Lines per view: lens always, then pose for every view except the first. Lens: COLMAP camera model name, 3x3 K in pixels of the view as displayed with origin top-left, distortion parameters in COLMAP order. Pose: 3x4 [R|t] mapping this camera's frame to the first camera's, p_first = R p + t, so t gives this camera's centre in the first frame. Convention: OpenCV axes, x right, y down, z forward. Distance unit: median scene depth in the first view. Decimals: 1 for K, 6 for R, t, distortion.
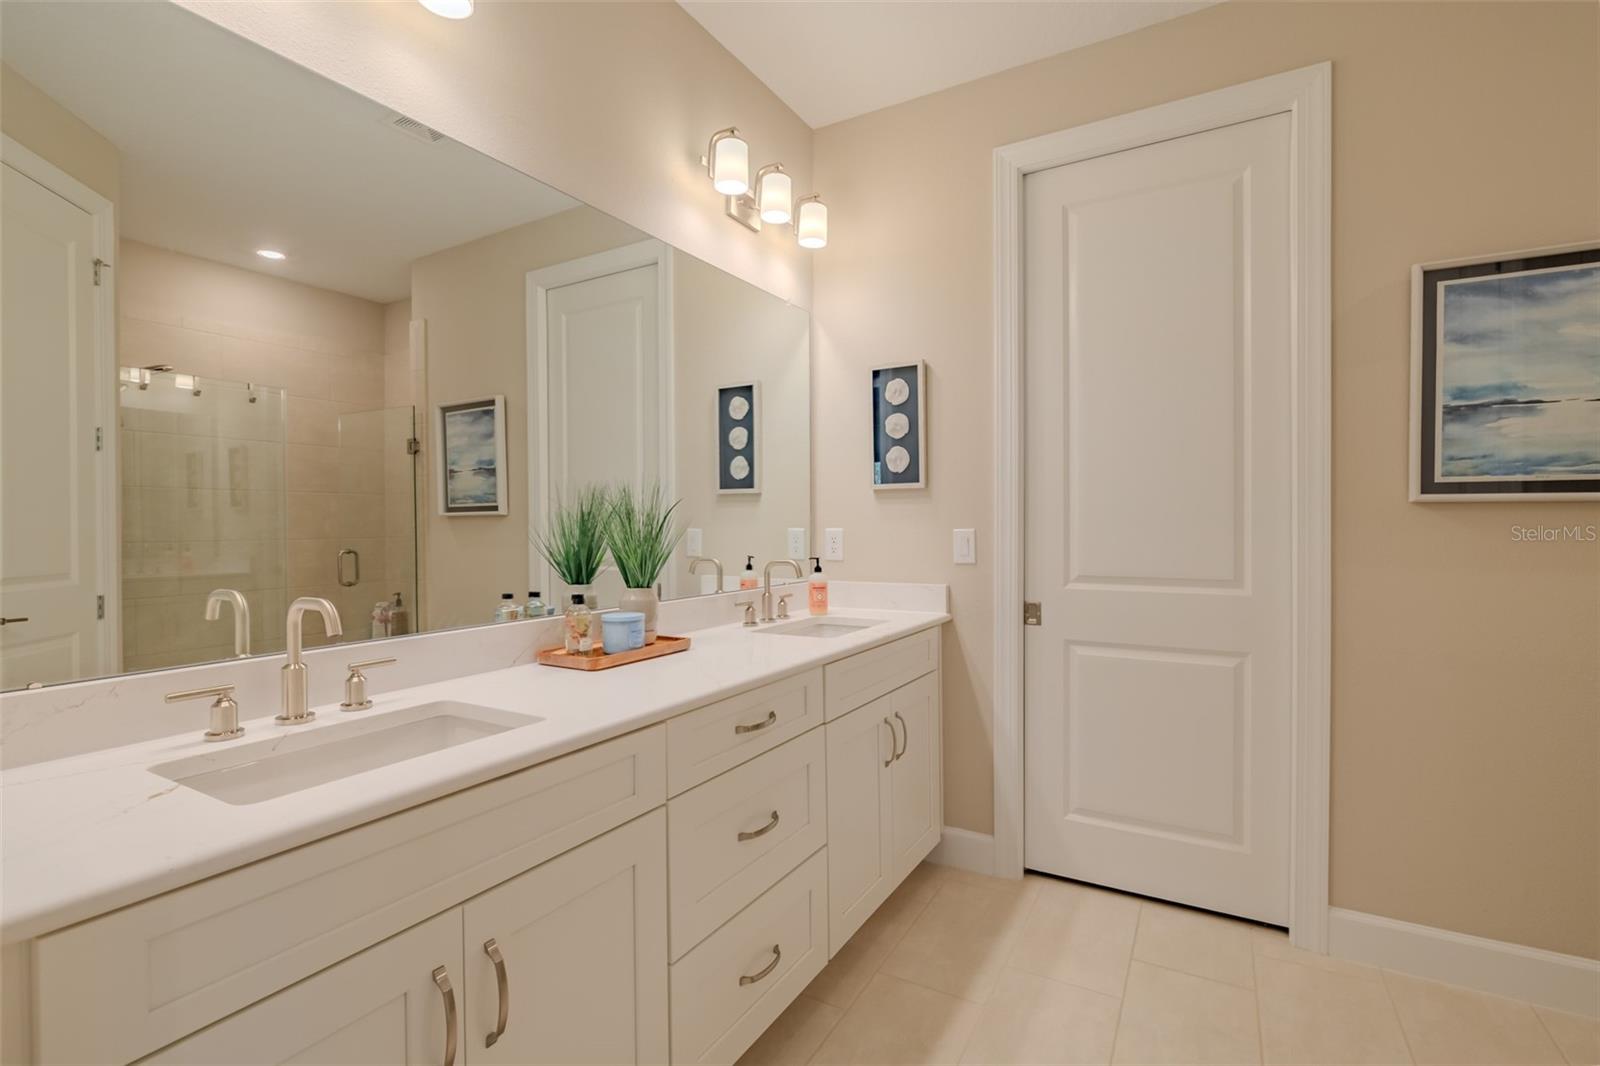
lens RADIAL K [[743.5, 0, 801.2], [0, 743.5, 526.1], [0, 0, 1]] dist [-0.013764, 0.000050]
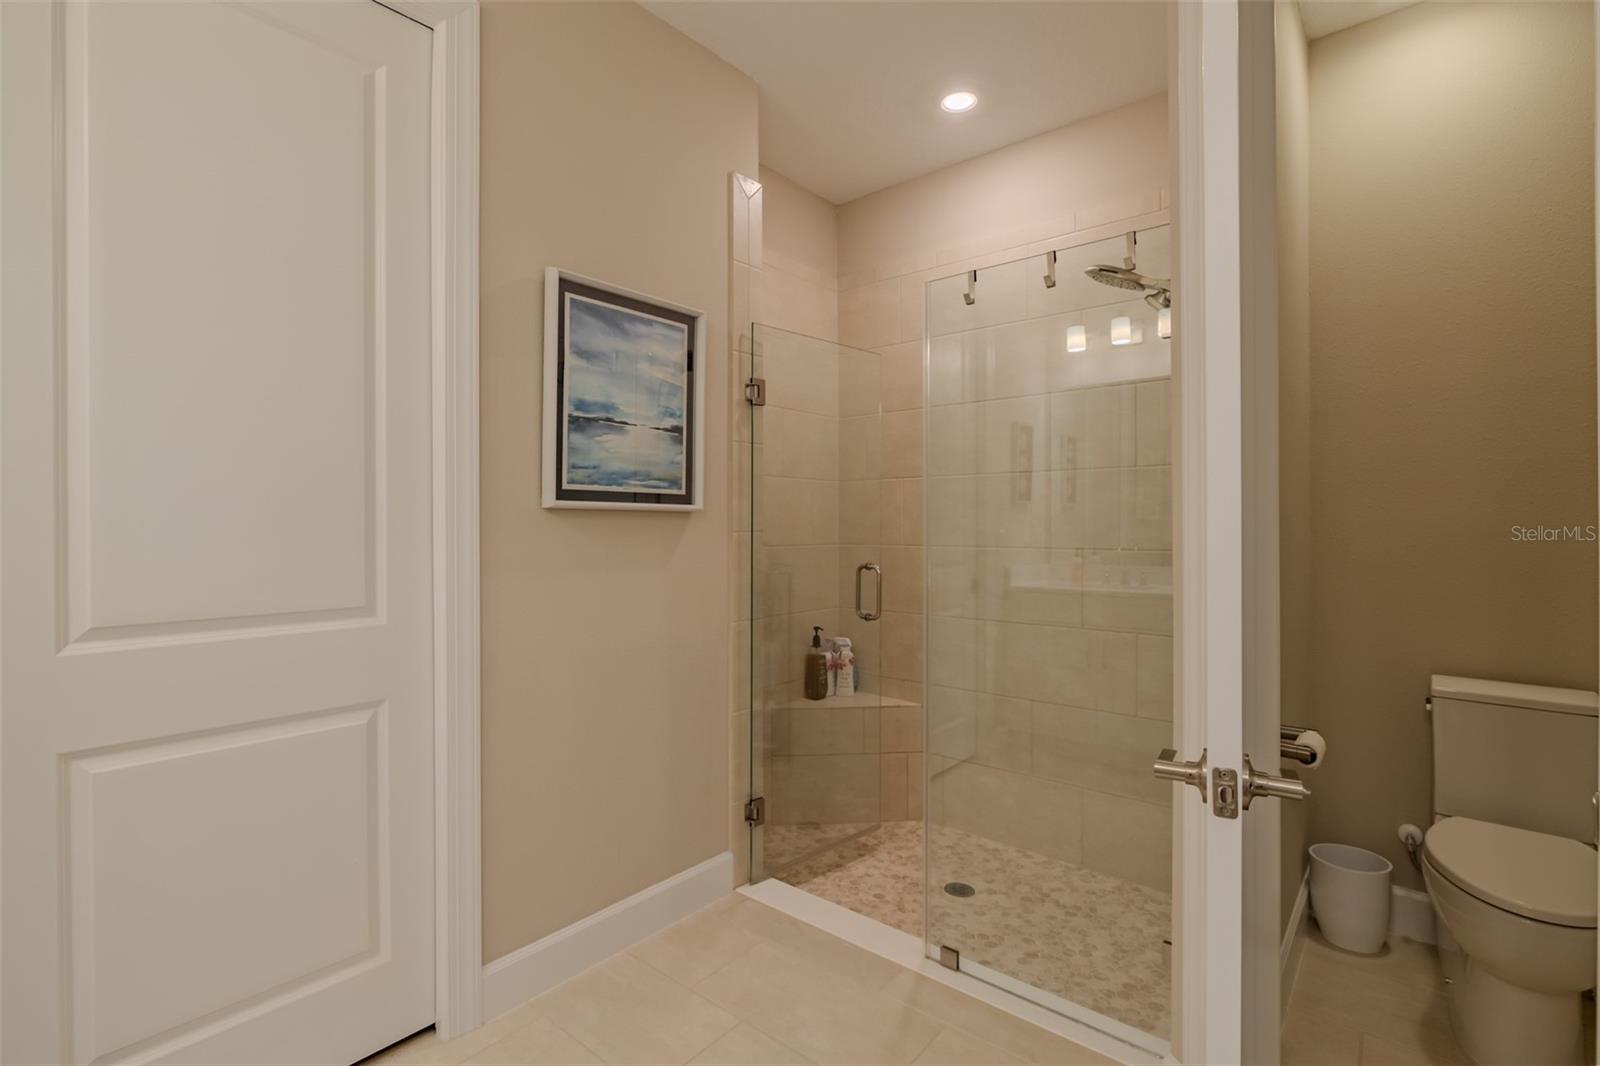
lens RADIAL K [[743.5, 0, 801.2], [0, 743.5, 526.1], [0, 0, 1]] dist [-0.013764, 0.000050]
pose [[0.152751, -0.001326, 0.988264, -0.099627], [0.006768, 0.999977, 0.000296, -0.006549], [-0.988242, 0.006643, 0.152757, 0.529124]]
